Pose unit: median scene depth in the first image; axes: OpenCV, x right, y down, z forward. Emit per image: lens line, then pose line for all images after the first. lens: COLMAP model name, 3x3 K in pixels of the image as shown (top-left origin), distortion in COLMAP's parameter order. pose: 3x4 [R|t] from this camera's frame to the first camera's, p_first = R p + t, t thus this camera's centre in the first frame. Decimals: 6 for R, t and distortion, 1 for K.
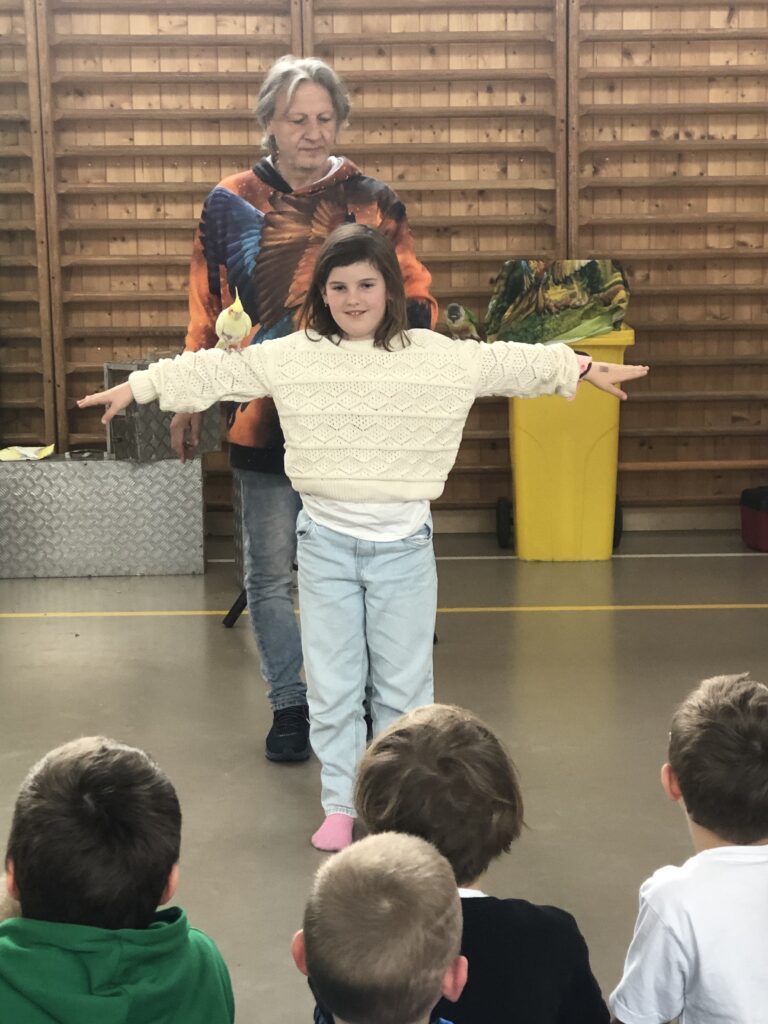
lens RADIAL K [[2020.1, 0, 380.6], [0, 2020.1, 518.8], [0, 0, 1]] dist [0.048357, 0.000000]
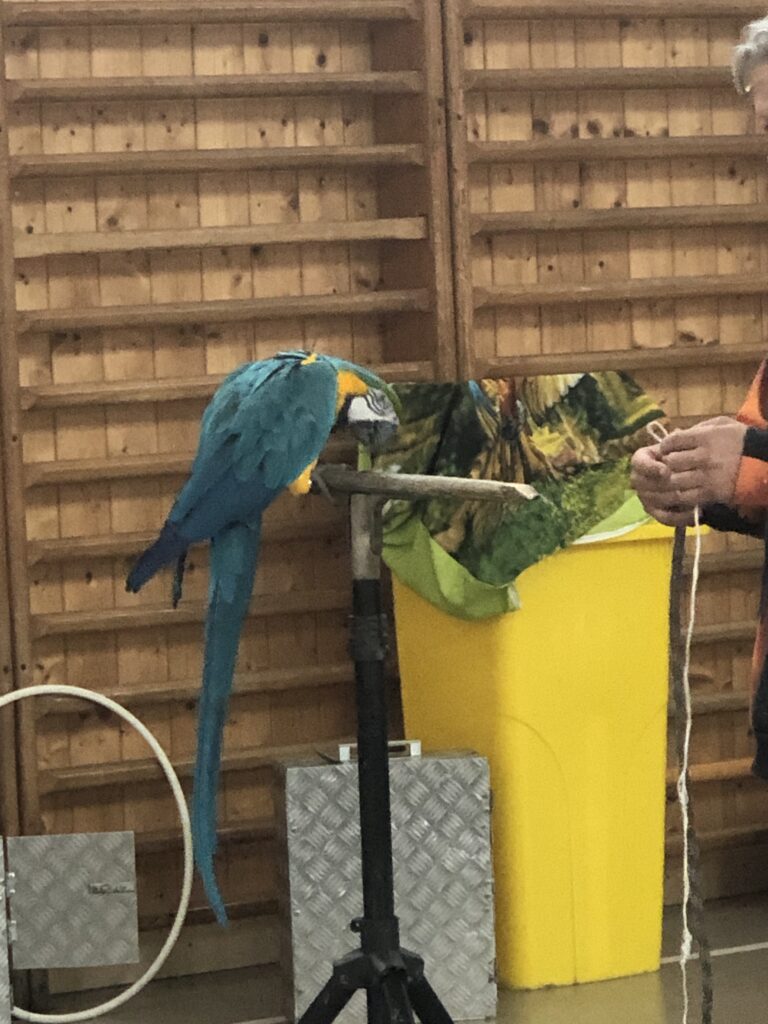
lens RADIAL K [[4894.8, 0, 383.7], [0, 4894.8, 519.9], [0, 0, 1]] dist [-0.033210, 0.000000]
pose [[0.816342, -0.055726, 0.574874, -0.602039], [0.121411, 0.989652, -0.076475, -0.005076], [-0.564663, 0.132226, 0.814660, 0.043047]]
